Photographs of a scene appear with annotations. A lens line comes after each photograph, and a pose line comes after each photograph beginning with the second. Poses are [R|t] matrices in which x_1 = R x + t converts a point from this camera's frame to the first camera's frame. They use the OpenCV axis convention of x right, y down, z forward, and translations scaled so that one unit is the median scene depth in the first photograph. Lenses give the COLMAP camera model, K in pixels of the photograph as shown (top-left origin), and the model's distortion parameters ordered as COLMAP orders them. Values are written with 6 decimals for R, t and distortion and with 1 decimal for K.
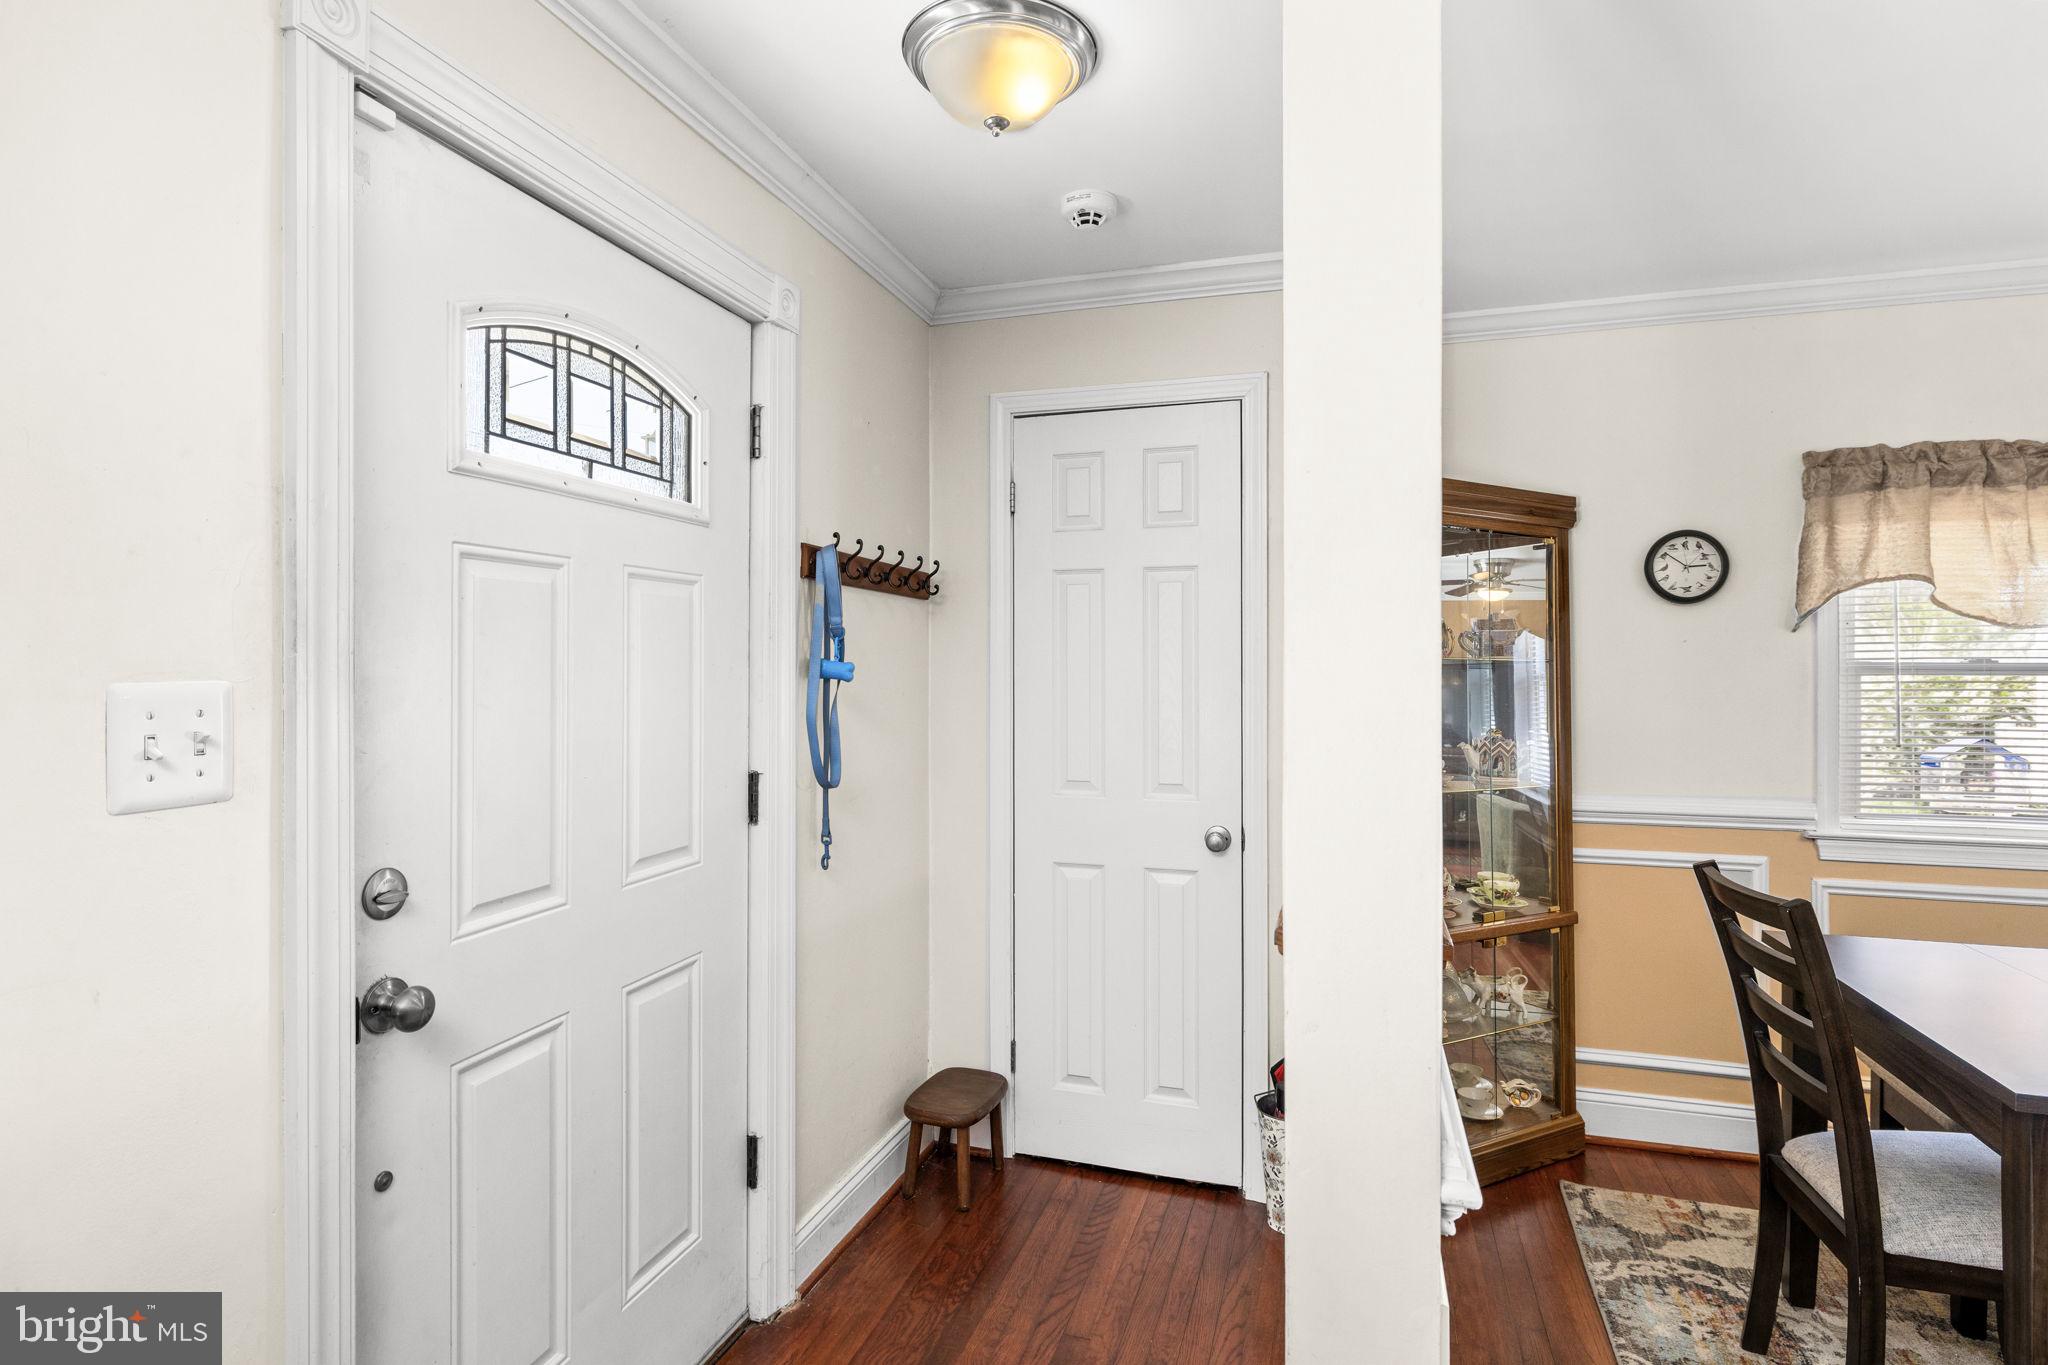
lens RADIAL K [[1024.2, 0, 1021.2], [0, 1024.2, 675.5], [0, 0, 1]] dist [-0.002948, -0.001946]
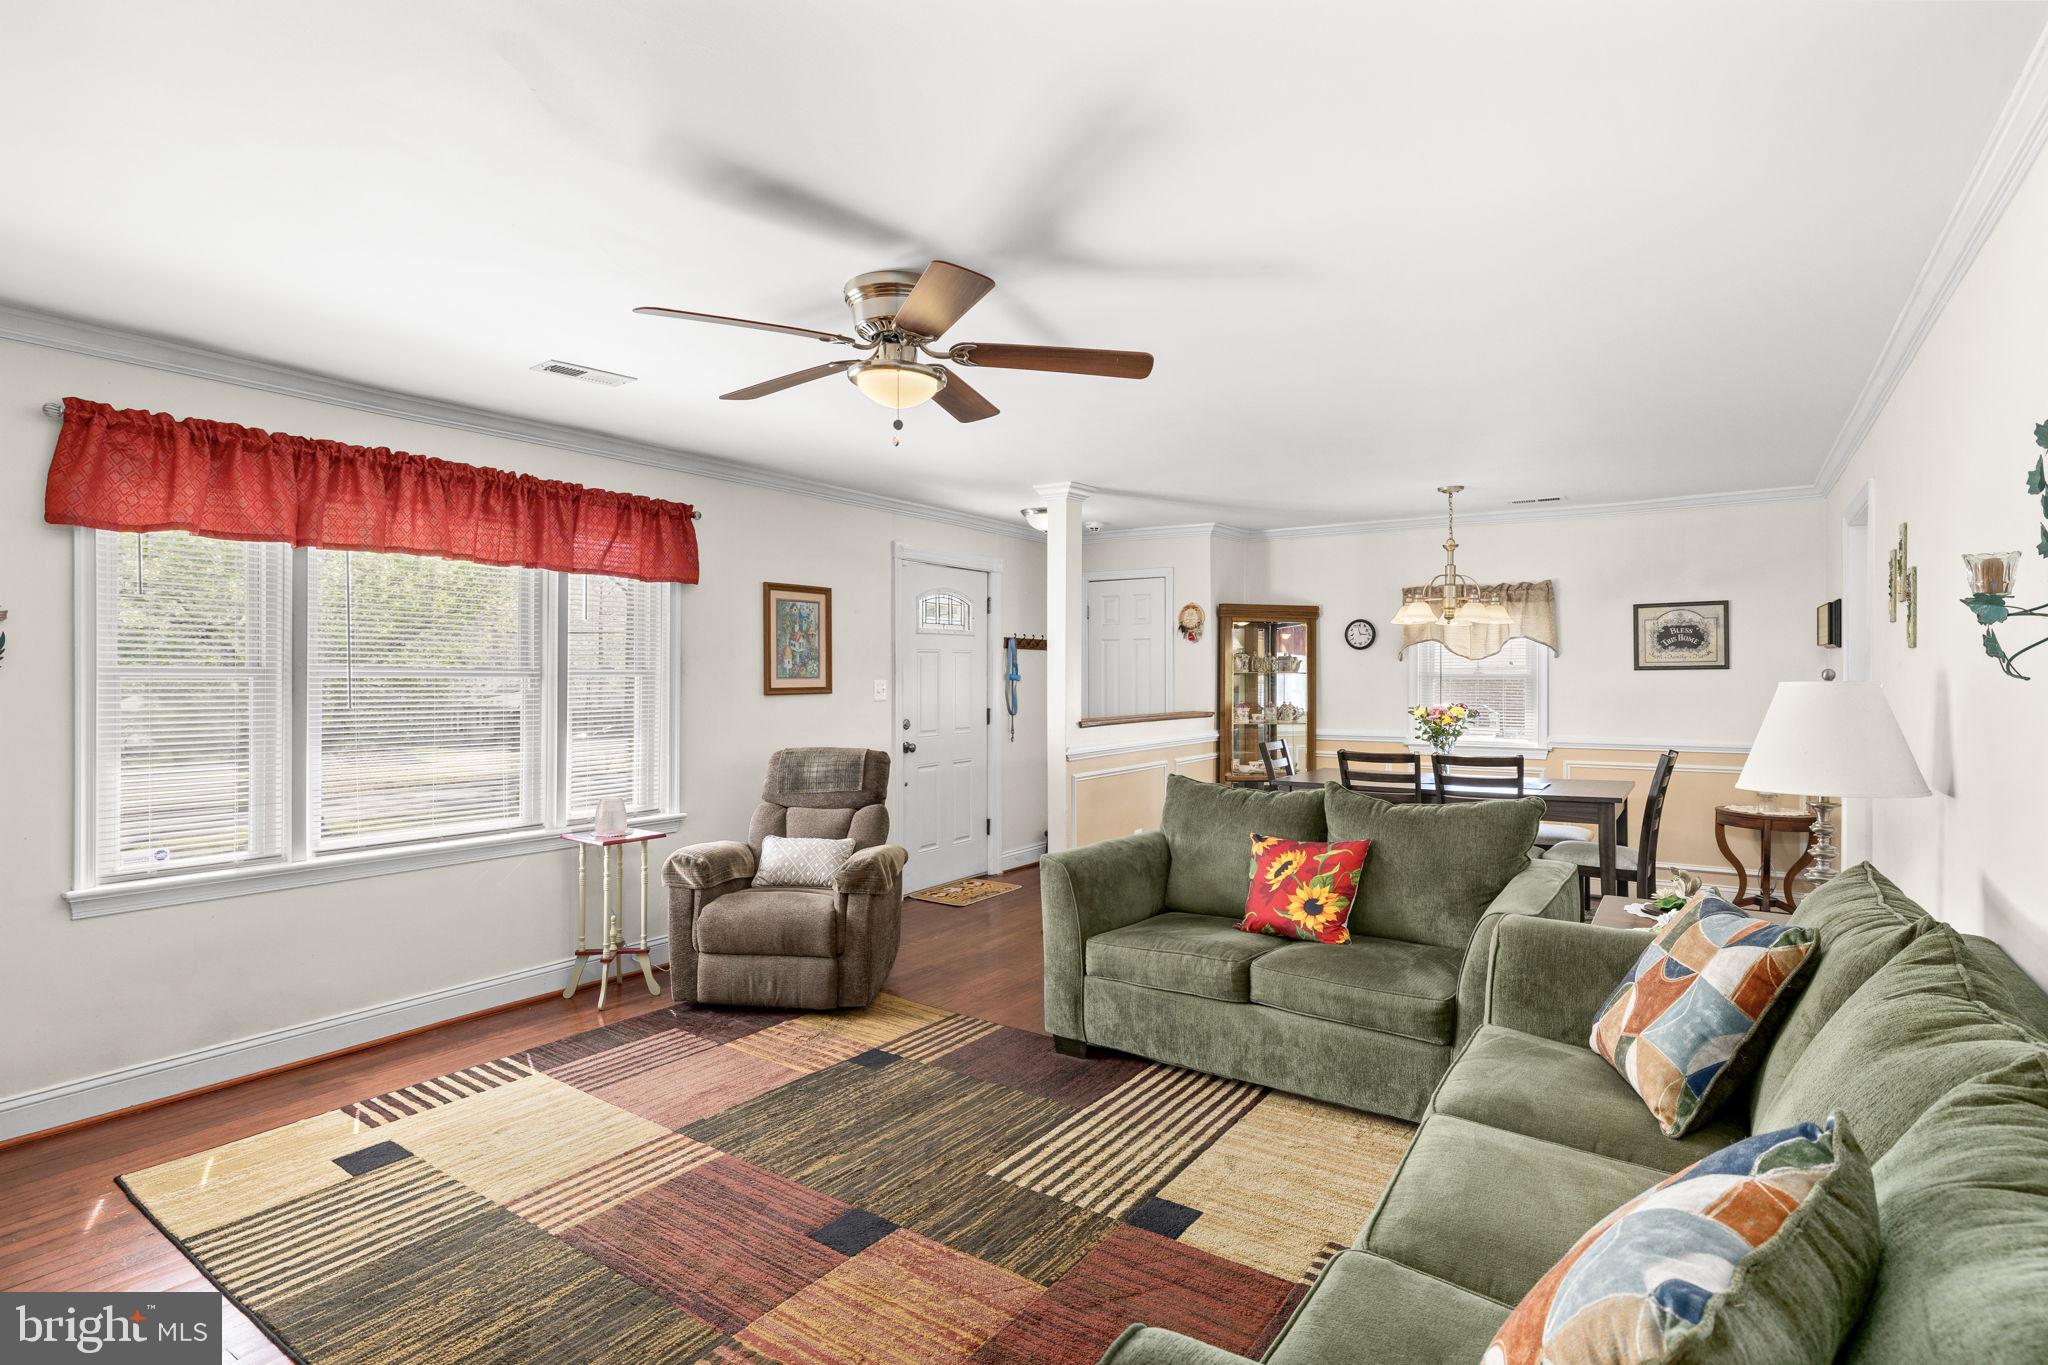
lens RADIAL K [[1024.2, 0, 1021.2], [0, 1024.2, 675.5], [0, 0, 1]] dist [-0.002948, -0.001946]
pose [[0.960456, -0.001601, -0.278427, 0.587354], [-0.000162, 0.999980, -0.006311, 0.007197], [0.278431, 0.006106, 0.960437, -1.657633]]
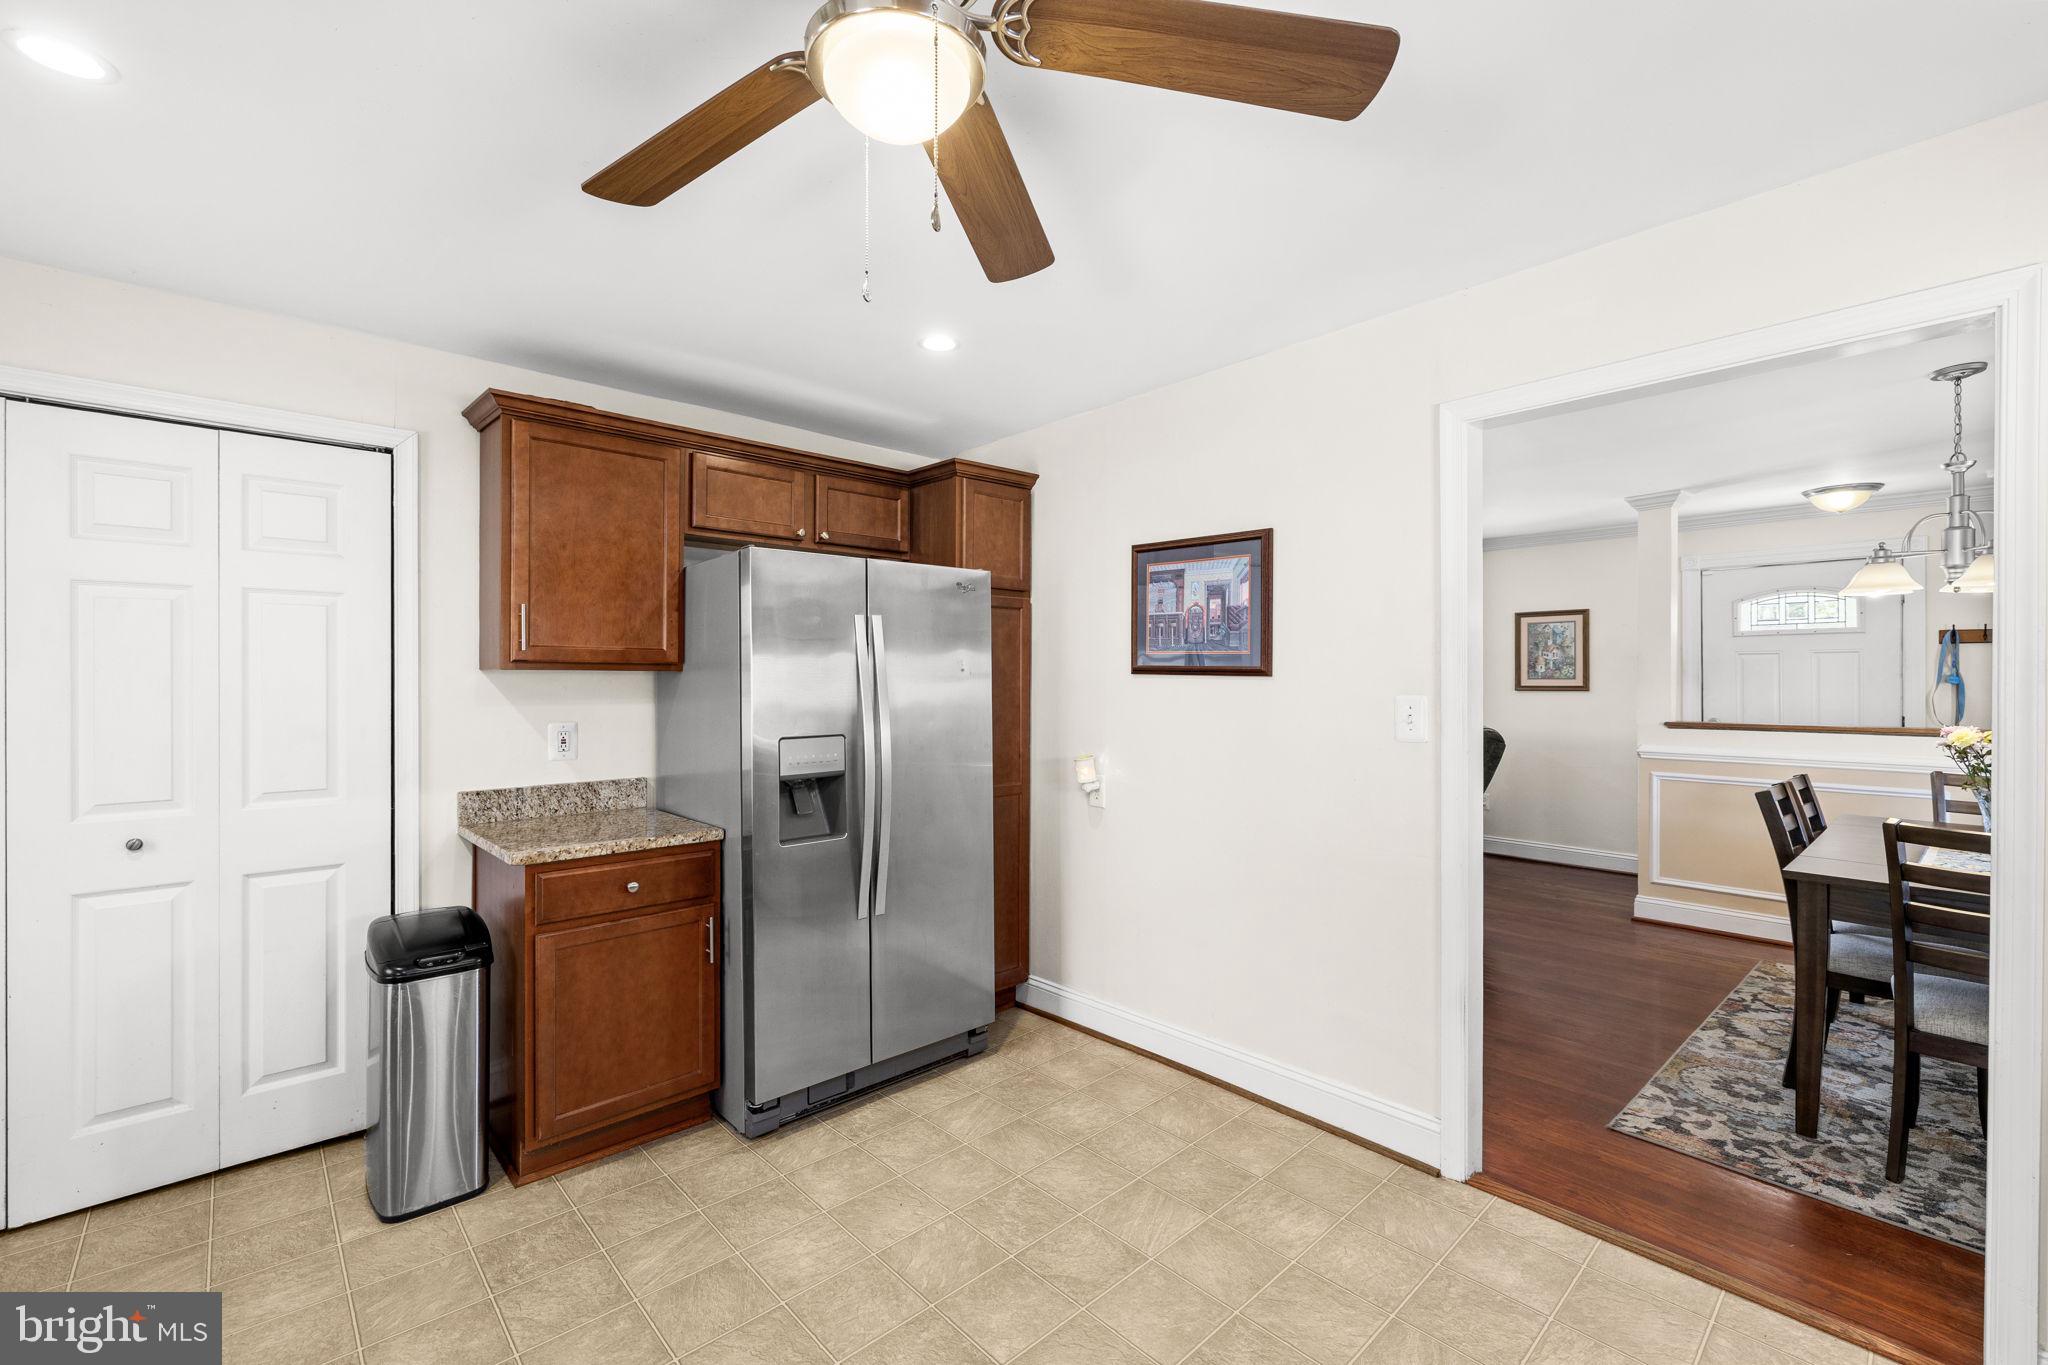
lens RADIAL K [[855.3, 0, 1020.8], [0, 855.3, 678.5], [0, 0, 1]] dist [0.000081, -0.000380]
pose [[-0.499239, 0.002292, -0.866461, 2.304510], [-0.003994, 0.999980, 0.004946, -0.007025], [0.866455, 0.005930, -0.499220, 0.057199]]
